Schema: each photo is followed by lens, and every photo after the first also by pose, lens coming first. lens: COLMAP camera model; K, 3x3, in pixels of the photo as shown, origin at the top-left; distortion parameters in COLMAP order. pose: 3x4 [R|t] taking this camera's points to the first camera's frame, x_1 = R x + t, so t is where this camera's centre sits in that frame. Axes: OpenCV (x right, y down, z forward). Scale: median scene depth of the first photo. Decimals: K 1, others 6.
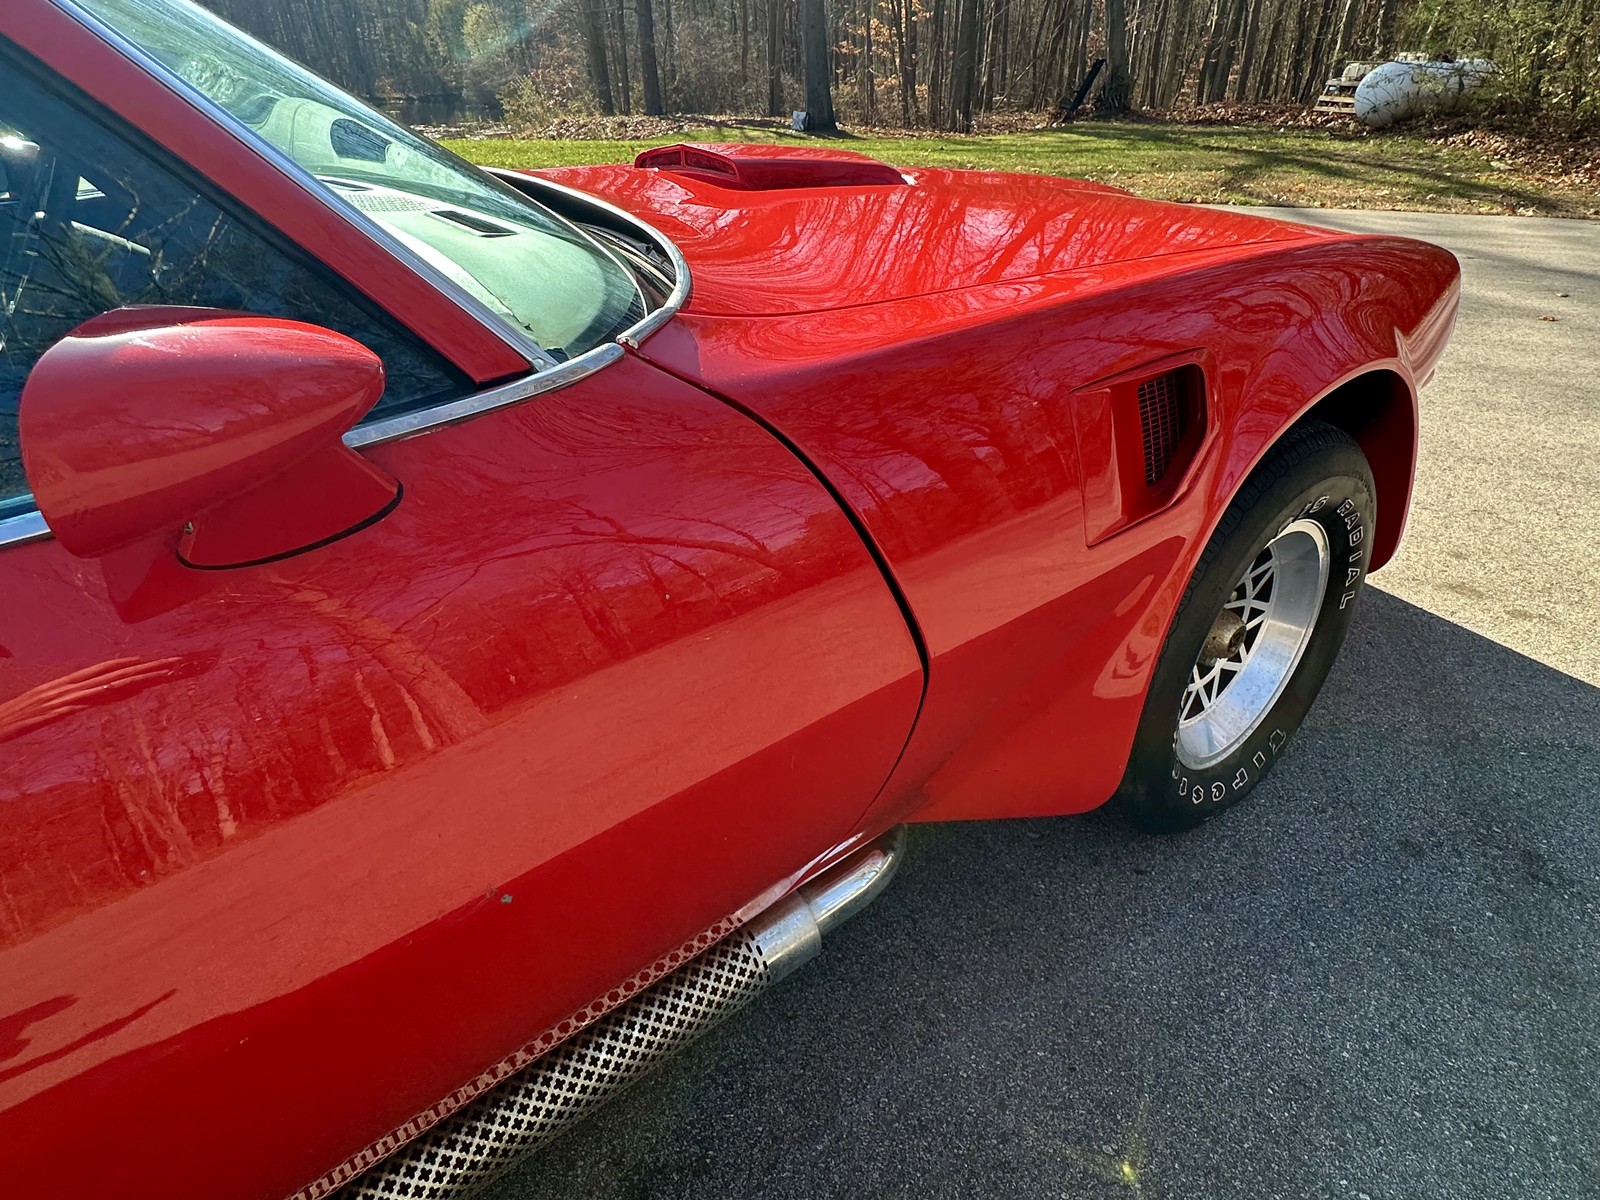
lens RADIAL K [[909.5, 0, 793.9], [0, 909.5, 603.5], [0, 0, 1]] dist [-0.009070, 0.001068]
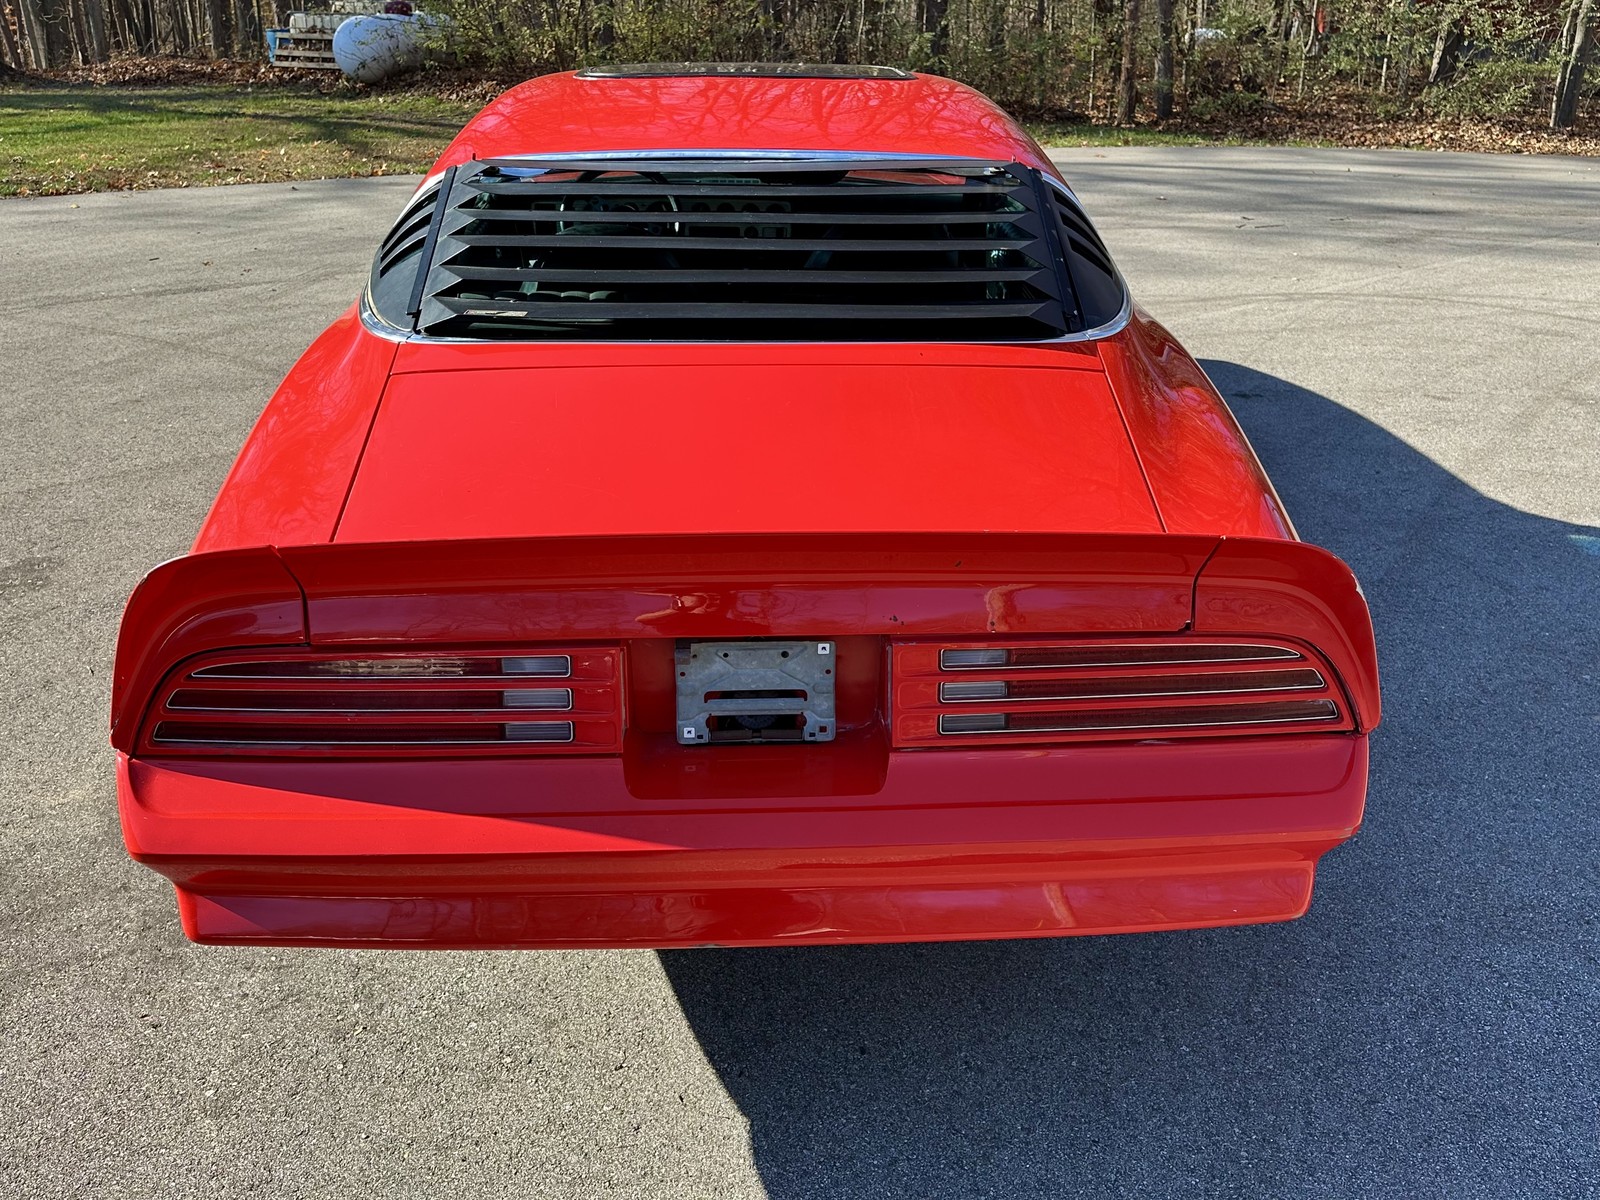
lens RADIAL K [[1407.5, 0, 794.2], [0, 1407.5, 561.6], [0, 0, 1]] dist [0.066298, -0.104862]
pose [[0.611511, -0.289245, 0.736472, -0.231079], [0.398284, 0.916792, 0.029359, 0.026430], [-0.683684, 0.275371, 0.675830, -0.087786]]
